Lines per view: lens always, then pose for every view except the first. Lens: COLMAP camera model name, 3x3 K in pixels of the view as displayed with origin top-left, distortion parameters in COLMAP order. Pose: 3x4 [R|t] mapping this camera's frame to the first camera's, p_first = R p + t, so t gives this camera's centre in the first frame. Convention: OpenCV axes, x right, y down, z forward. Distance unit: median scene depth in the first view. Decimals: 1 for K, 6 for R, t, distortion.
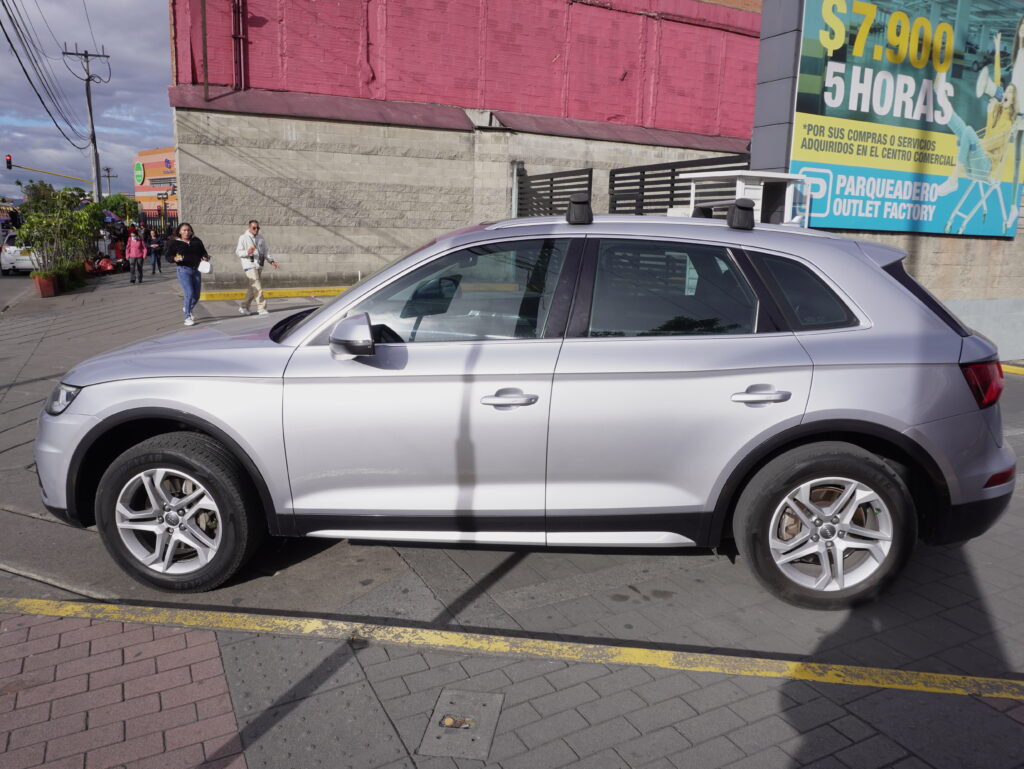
lens RADIAL K [[750.4, 0, 511.7], [0, 750.4, 391.1], [0, 0, 1]] dist [-0.038965, 0.022683]
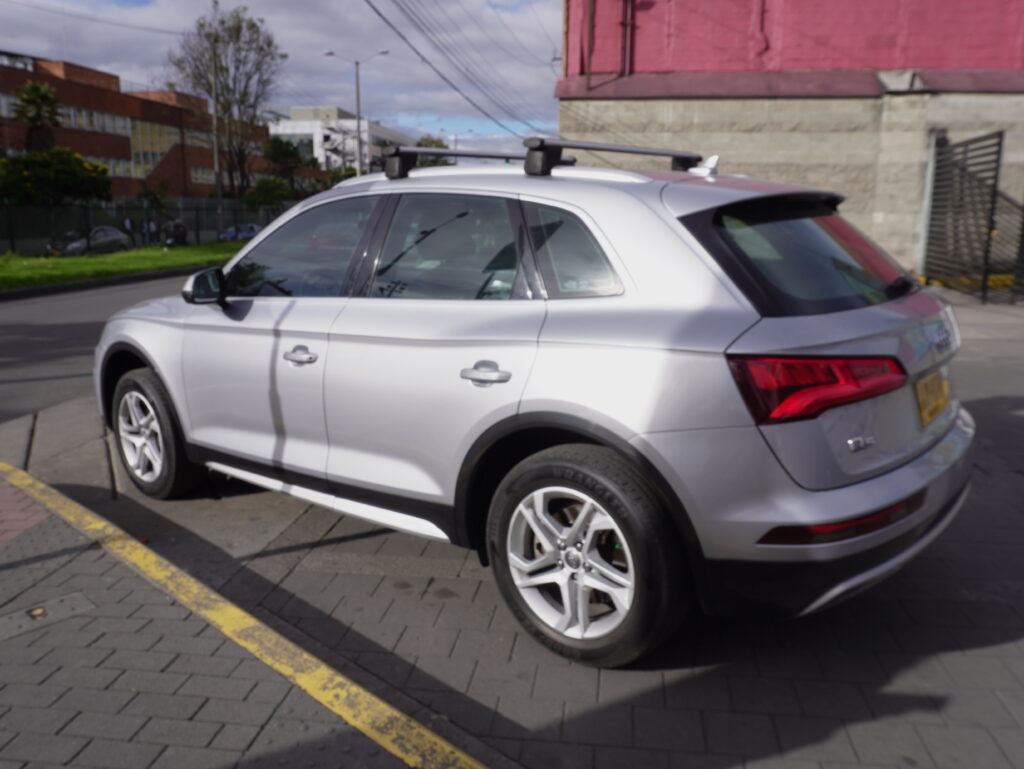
lens RADIAL K [[786.6, 0, 510.5], [0, 786.6, 392.2], [0, 0, 1]] dist [-0.059203, 0.038292]
pose [[0.831573, 0.105831, -0.545240, 0.131030], [-0.102939, 0.994038, 0.035946, -0.001300], [0.545793, 0.026234, 0.837509, 0.045148]]
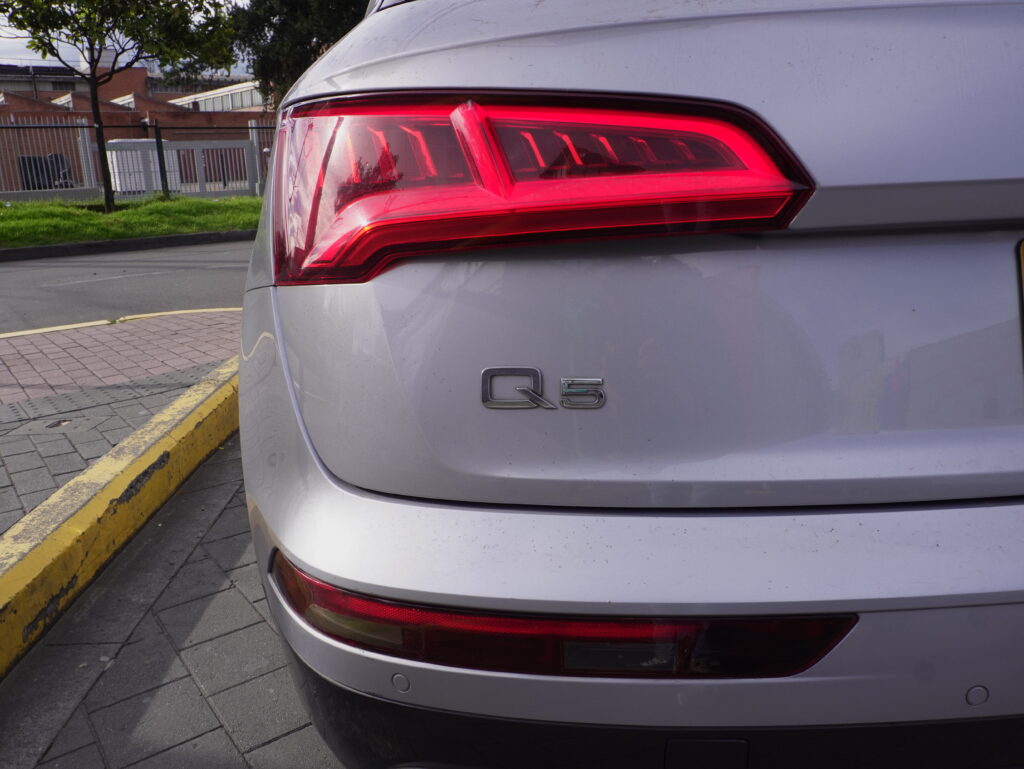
lens RADIAL K [[786.6, 0, 512.4], [0, 786.6, 375.6], [0, 0, 1]] dist [-0.059203, 0.038292]
pose [[0.202624, 0.243075, -0.948608, 0.146462], [-0.179430, 0.961518, 0.208057, -0.003828], [0.962678, 0.128052, 0.238441, 0.161174]]
